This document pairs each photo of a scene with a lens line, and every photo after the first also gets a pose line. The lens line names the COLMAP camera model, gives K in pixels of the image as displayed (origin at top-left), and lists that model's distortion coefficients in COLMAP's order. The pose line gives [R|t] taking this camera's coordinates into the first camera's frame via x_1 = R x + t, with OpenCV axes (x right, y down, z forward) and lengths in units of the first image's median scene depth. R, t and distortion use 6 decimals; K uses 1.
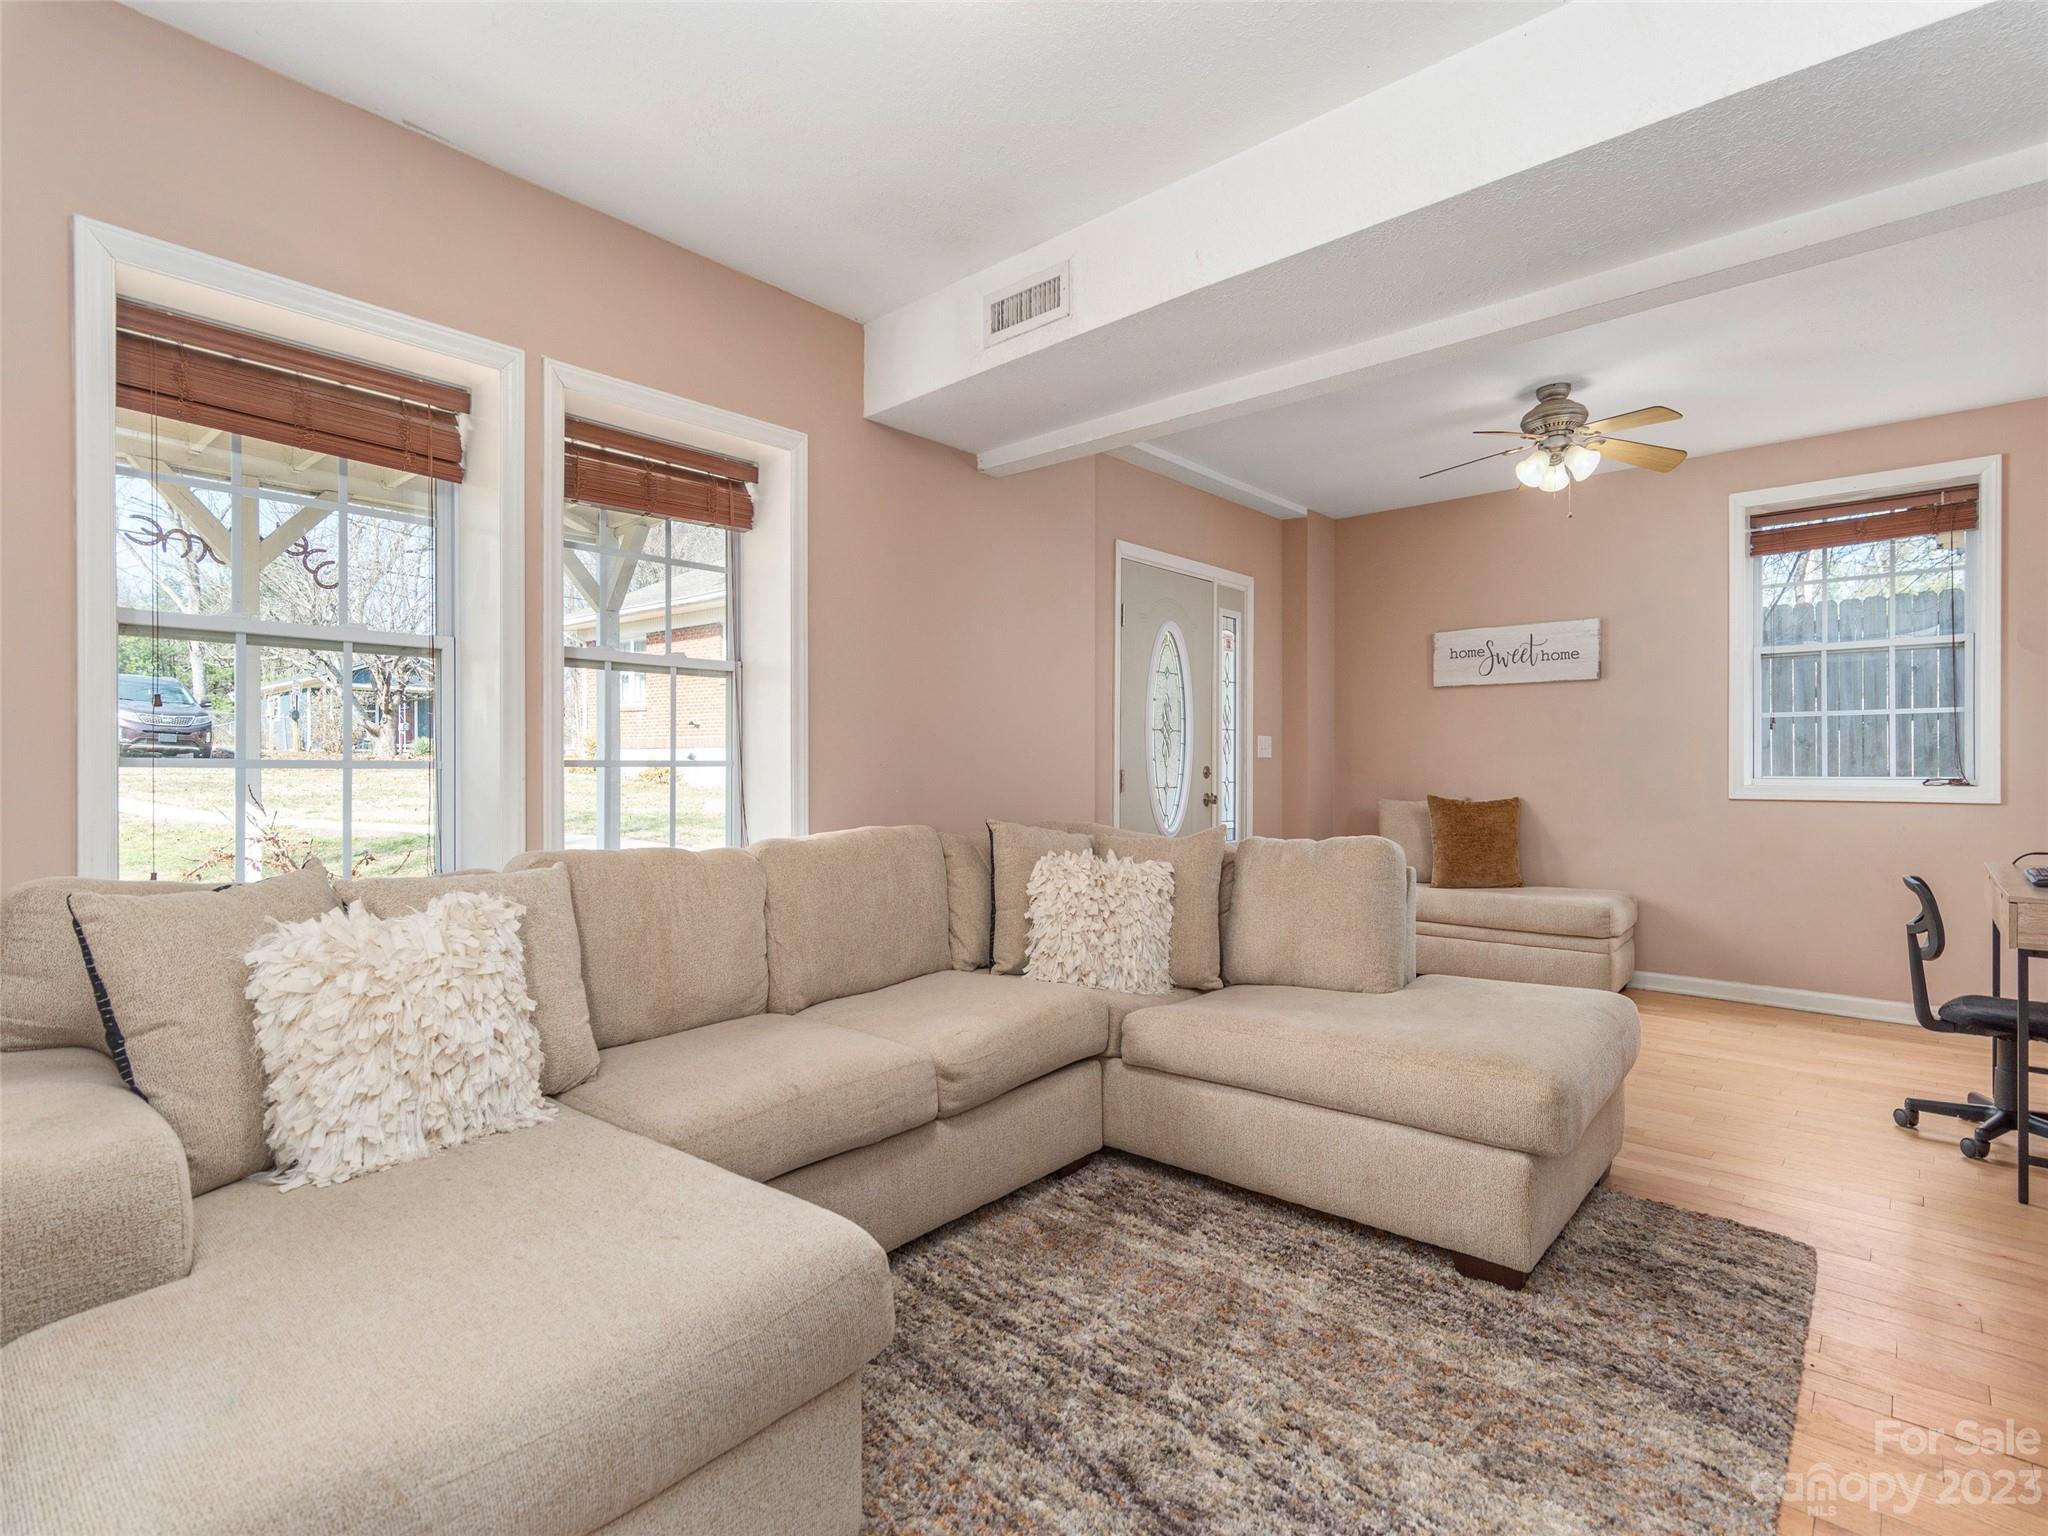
lens RADIAL K [[1018.8, 0, 968.7], [0, 1018.8, 743.6], [0, 0, 1]] dist [0.011762, -0.000802]
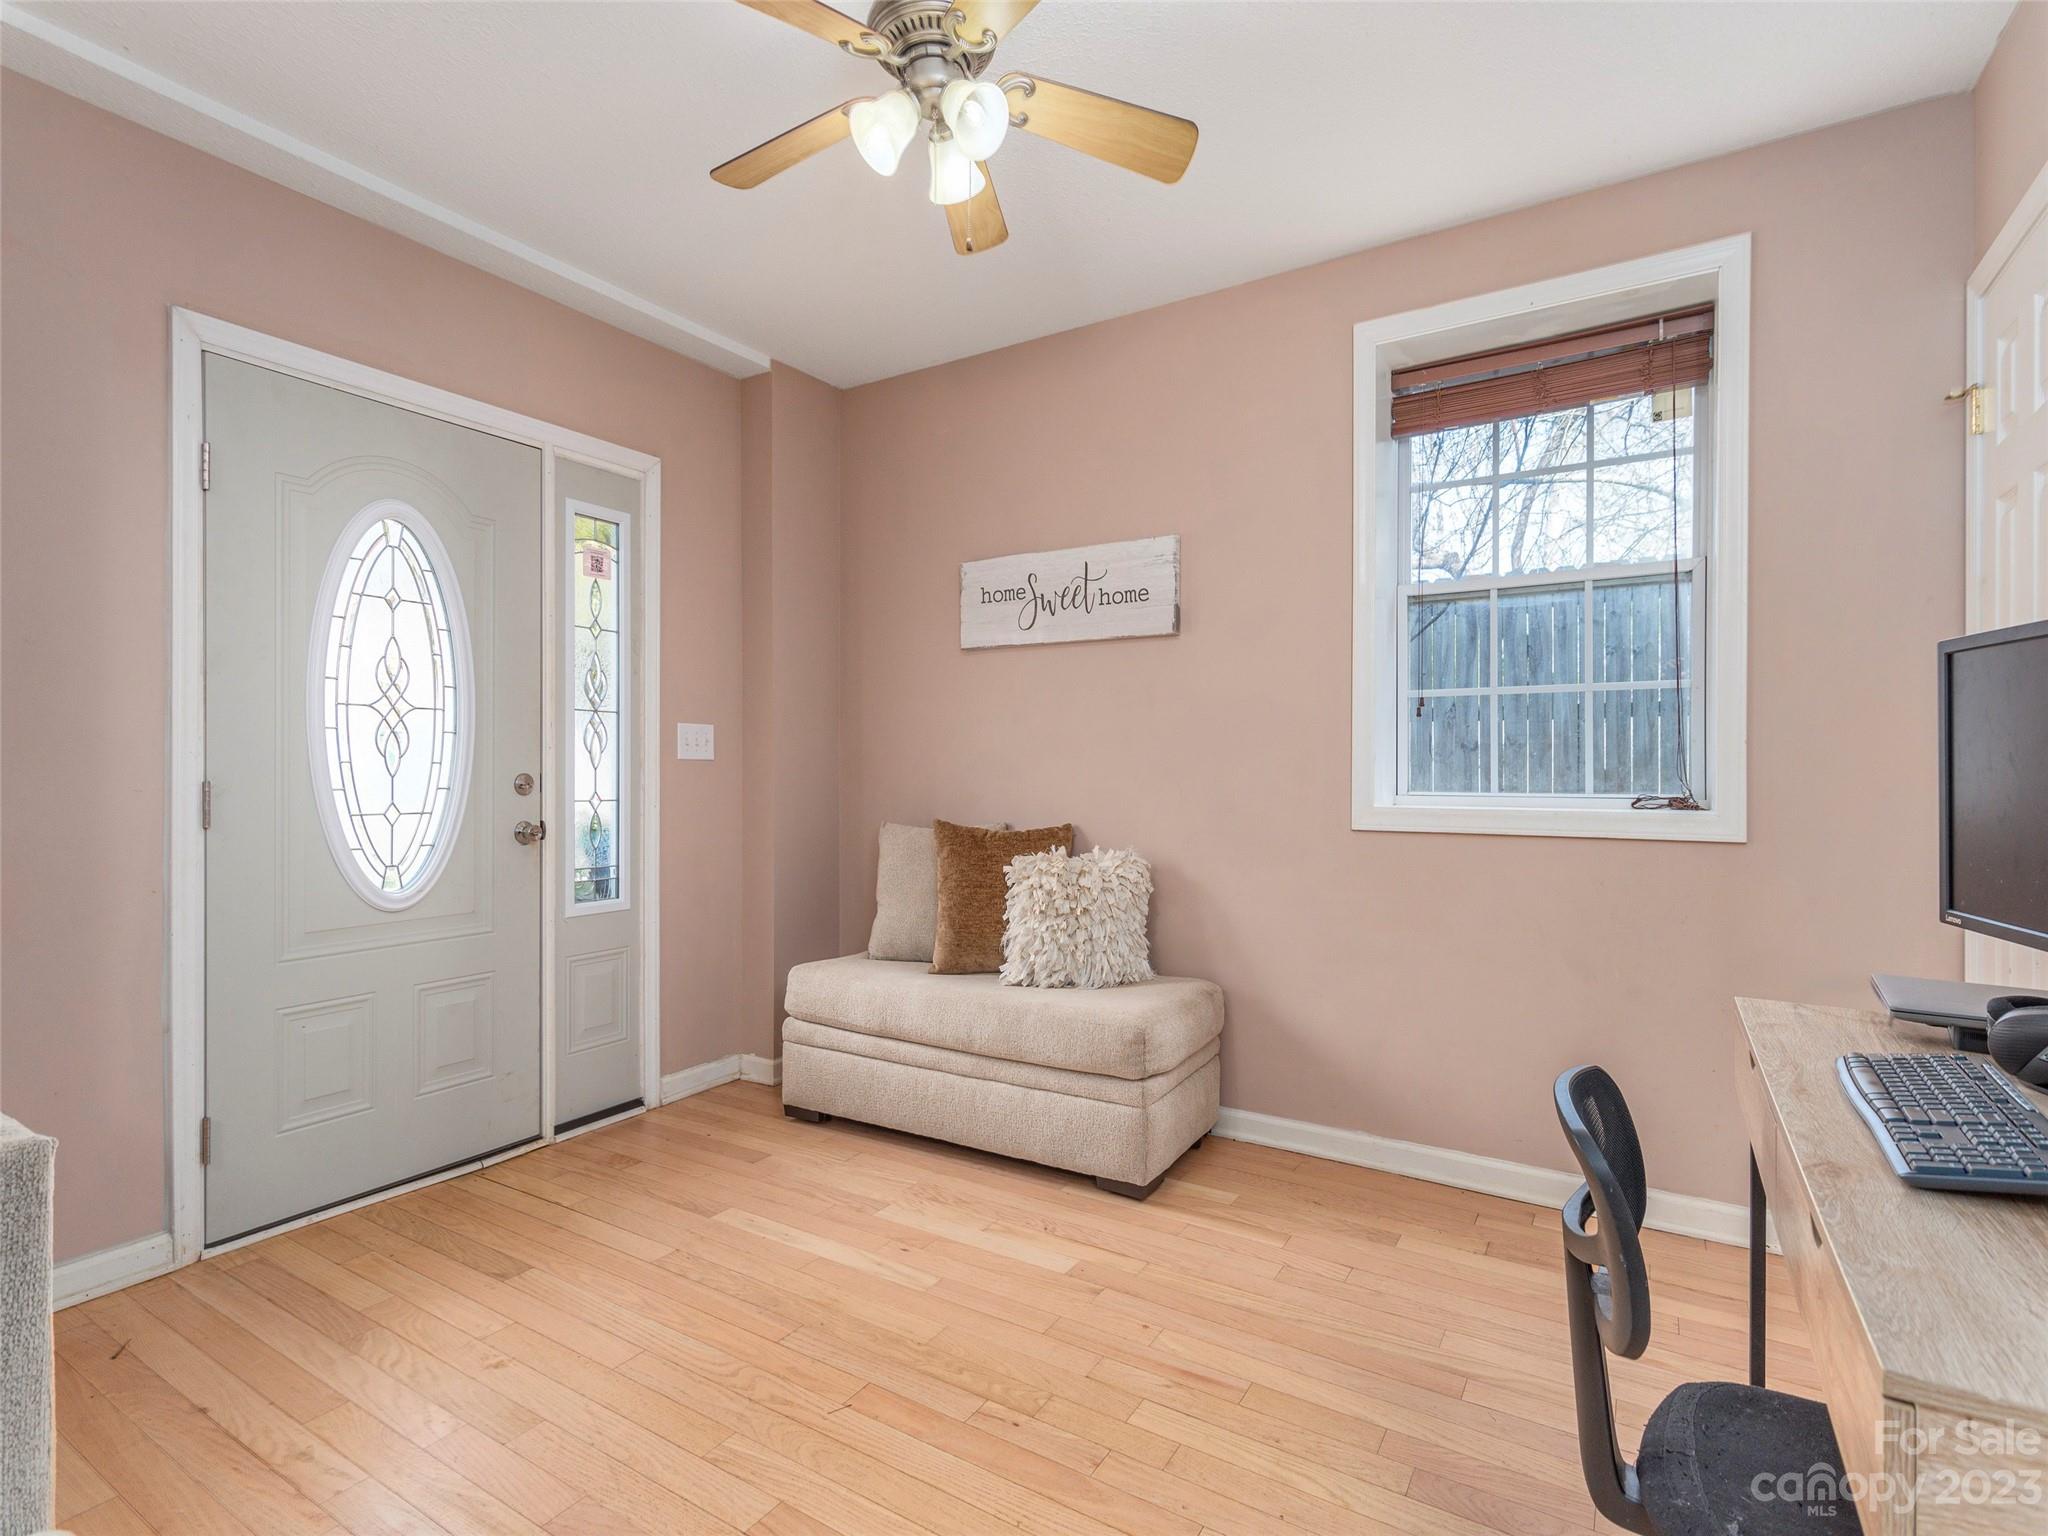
lens RADIAL K [[1018.8, 0, 968.7], [0, 1018.8, 743.6], [0, 0, 1]] dist [0.011762, -0.000802]
pose [[0.987426, 0.006339, 0.157958, 0.400851], [-0.005716, 0.999974, -0.004395, 0.006740], [-0.157982, 0.003437, 0.987436, 0.418252]]
